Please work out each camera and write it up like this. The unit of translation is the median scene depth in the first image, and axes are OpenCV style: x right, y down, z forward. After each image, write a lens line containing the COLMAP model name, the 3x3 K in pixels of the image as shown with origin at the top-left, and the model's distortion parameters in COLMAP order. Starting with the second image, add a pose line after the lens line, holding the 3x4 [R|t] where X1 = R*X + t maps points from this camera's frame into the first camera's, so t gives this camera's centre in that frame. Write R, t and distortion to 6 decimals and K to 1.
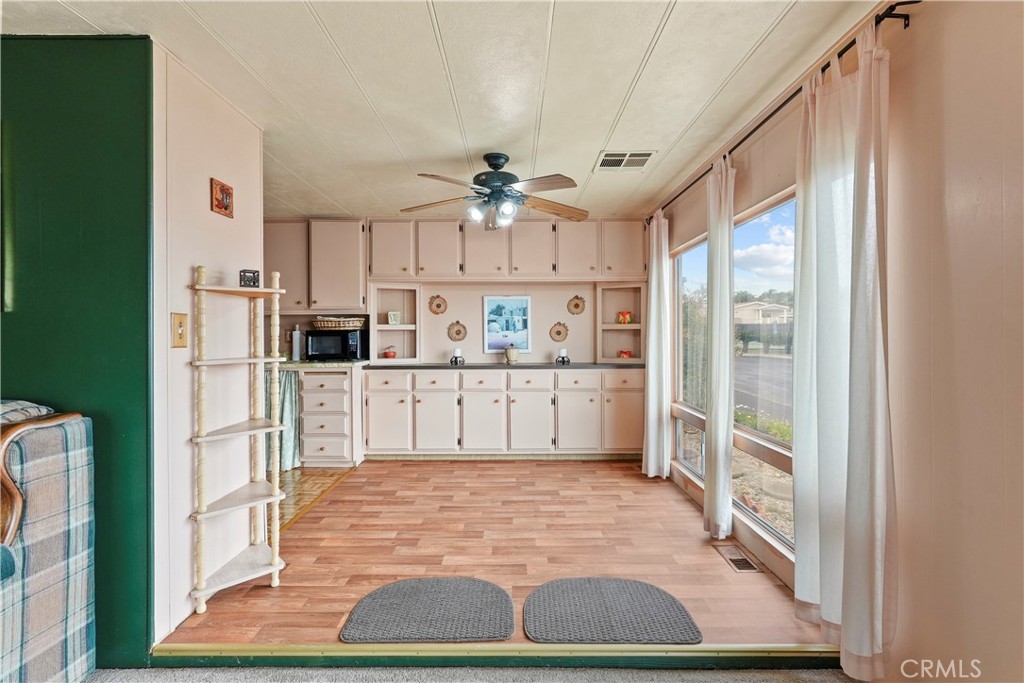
lens RADIAL K [[460.7, 0, 512.0], [0, 460.7, 345.6], [0, 0, 1]] dist [0.000786, 0.000552]
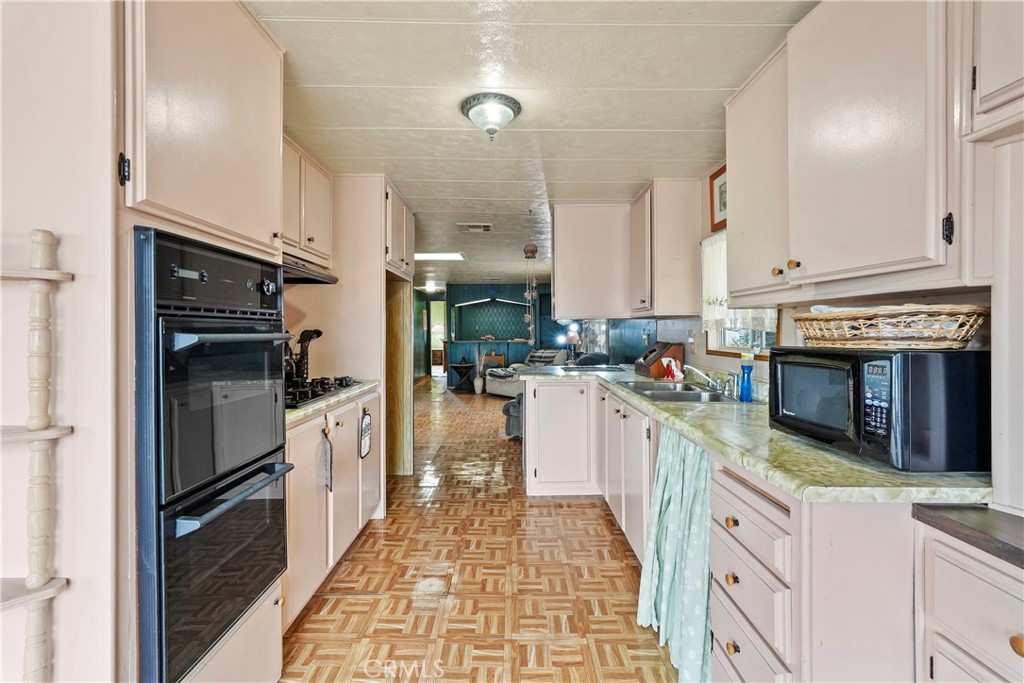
lens RADIAL K [[451.1, 0, 513.3], [0, 451.1, 329.2], [0, 0, 1]] dist [-0.016963, 0.000615]
pose [[0.013514, 0.002428, -0.999906, -0.096181], [-0.043920, 0.999033, 0.001832, -0.037243], [0.998944, 0.043891, 0.013608, 0.779919]]
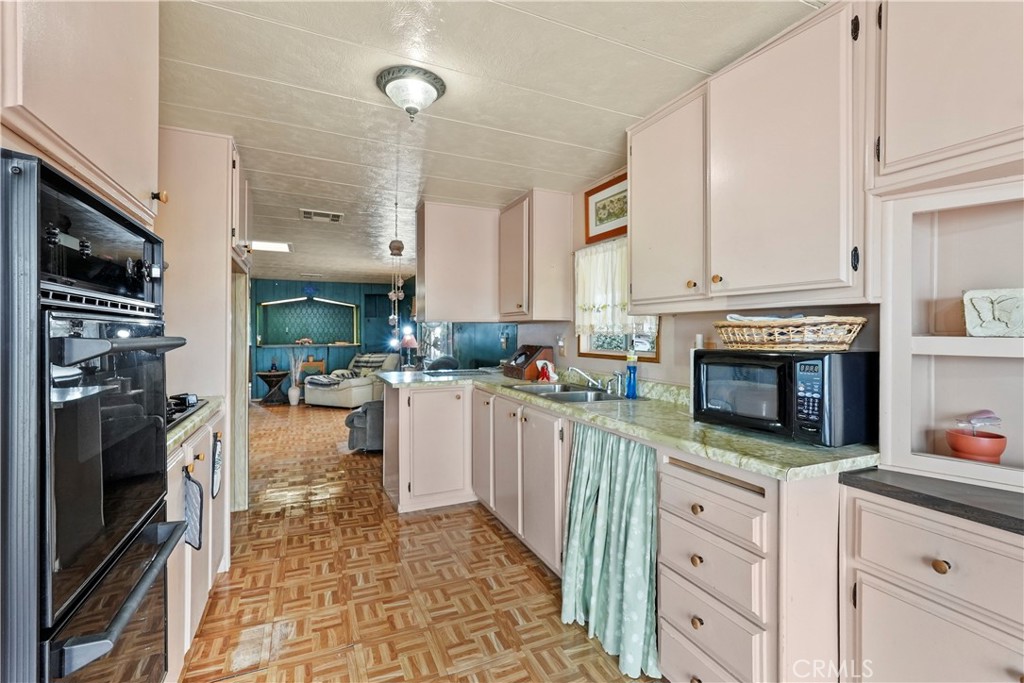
lens RADIAL K [[452.4, 0, 512.3], [0, 452.4, 331.5], [0, 0, 1]] dist [-0.013741, 0.000014]
pose [[0.426426, 0.002189, -0.904520, -0.147883], [-0.046657, 0.998719, -0.019579, -0.032571], [0.903318, 0.050551, 0.425982, 0.667936]]
